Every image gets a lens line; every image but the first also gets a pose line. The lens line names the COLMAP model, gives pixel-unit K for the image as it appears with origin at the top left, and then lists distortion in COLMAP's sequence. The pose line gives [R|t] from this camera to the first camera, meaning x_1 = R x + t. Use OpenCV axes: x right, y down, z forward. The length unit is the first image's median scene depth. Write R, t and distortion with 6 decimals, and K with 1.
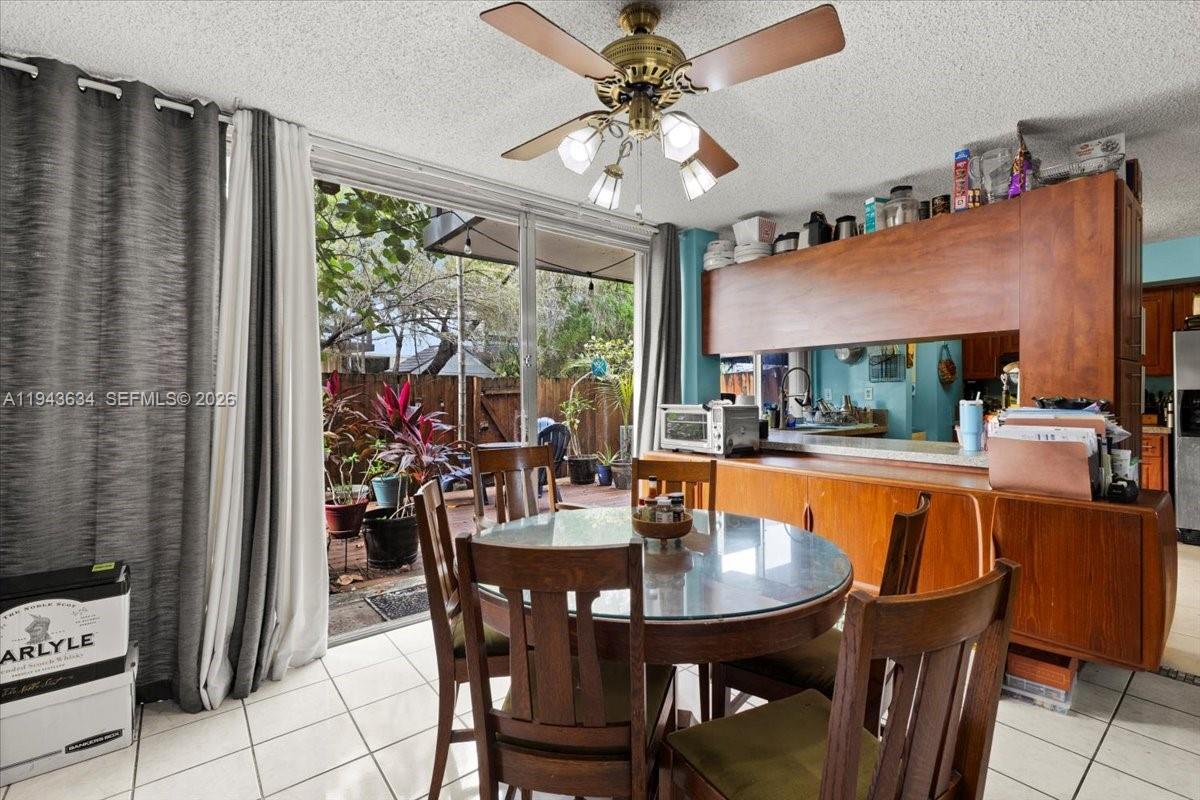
lens RADIAL K [[525.1, 0, 599.7], [0, 525.1, 389.2], [0, 0, 1]] dist [0.001202, 0.000215]
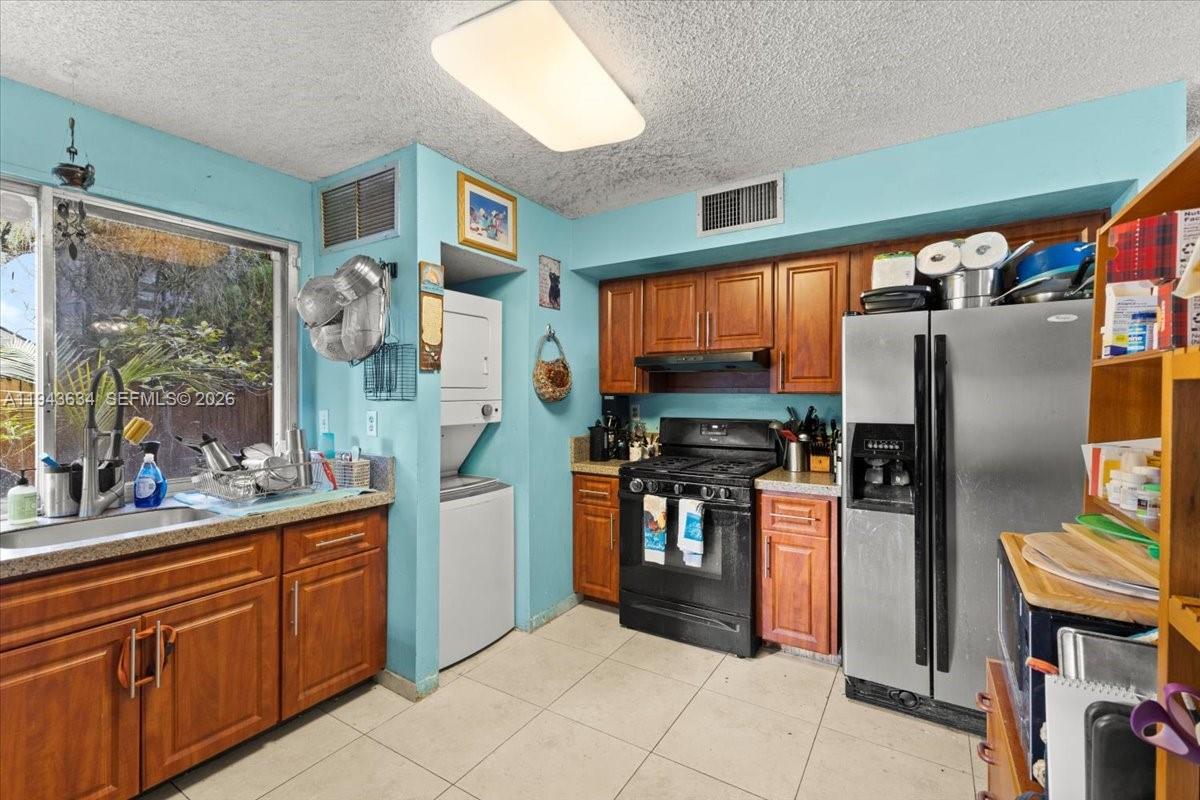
lens RADIAL K [[518.4, 0, 603.2], [0, 518.4, 395.5], [0, 0, 1]] dist [0.002874, 0.000502]
pose [[0.943188, 0.005899, 0.332207, 0.284251], [-0.007777, 0.999960, 0.004324, -0.010922], [-0.332168, -0.006662, 0.943197, 0.240910]]
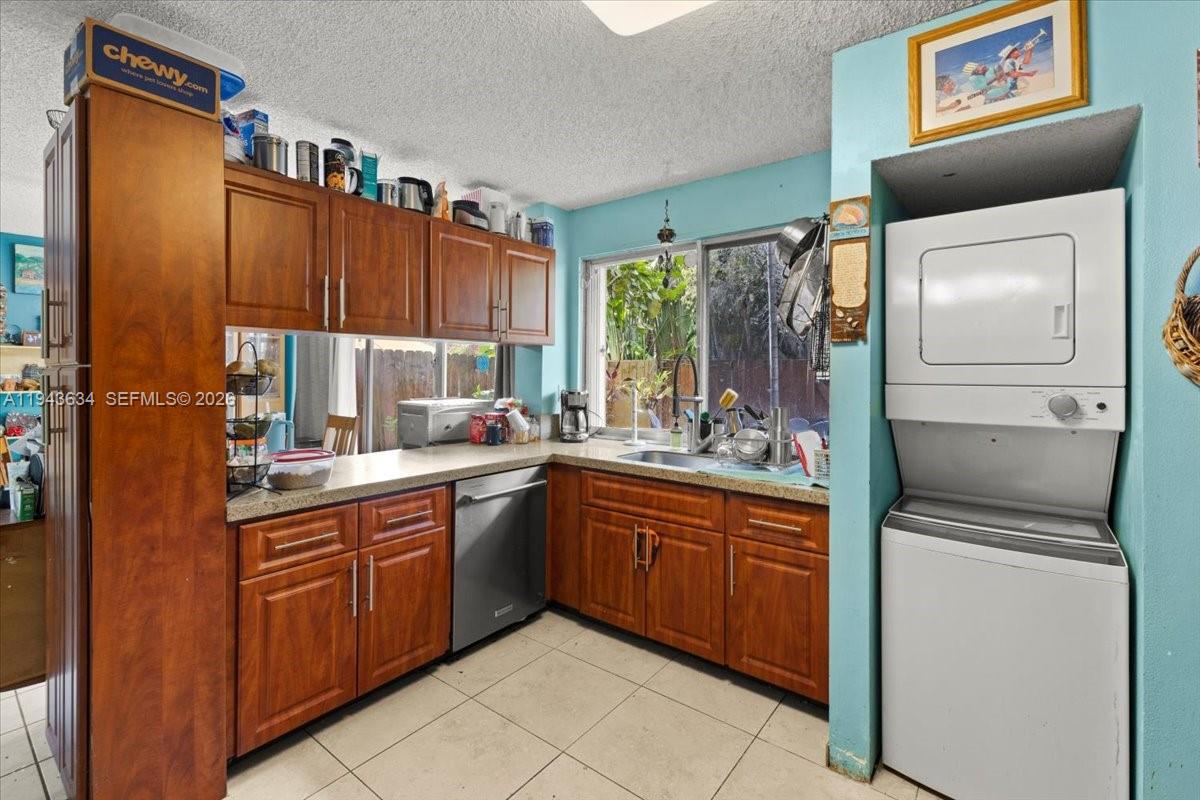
lens RADIAL K [[530.9, 0, 599.0], [0, 530.9, 369.2], [0, 0, 1]] dist [0.001393, -0.000014]
pose [[0.236468, 0.004905, -0.971627, 0.444660], [-0.002802, 0.999987, 0.004366, -0.011919], [0.971635, 0.001690, 0.236478, 0.364765]]
